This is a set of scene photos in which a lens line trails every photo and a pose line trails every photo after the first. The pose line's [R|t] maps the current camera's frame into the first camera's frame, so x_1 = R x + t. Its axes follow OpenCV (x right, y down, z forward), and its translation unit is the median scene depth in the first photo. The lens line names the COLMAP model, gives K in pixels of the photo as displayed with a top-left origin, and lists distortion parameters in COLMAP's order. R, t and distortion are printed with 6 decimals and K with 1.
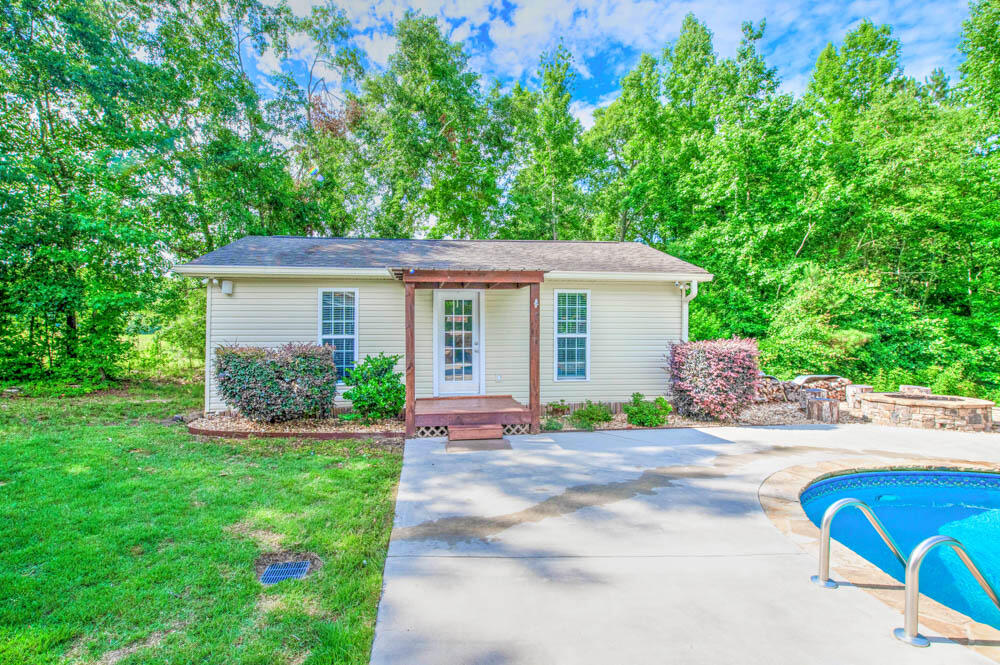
lens RADIAL K [[414.2, 0, 461.8], [0, 414.2, 340.5], [0, 0, 1]] dist [-0.021762, -0.000253]
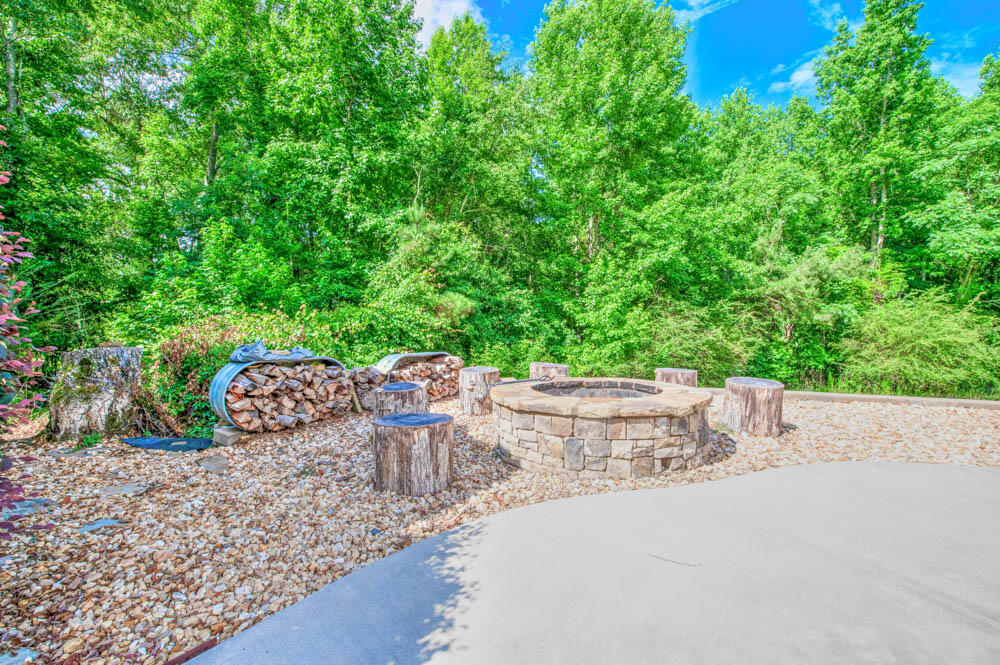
lens RADIAL K [[401.0, 0, 496.6], [0, 401.0, 339.0], [0, 0, 1]] dist [-0.018648, 0.000053]
pose [[0.635103, -0.011906, 0.772336, 0.437491], [-0.000511, 0.999874, 0.015834, 0.048106], [-0.772427, -0.010451, 0.635017, 0.478108]]
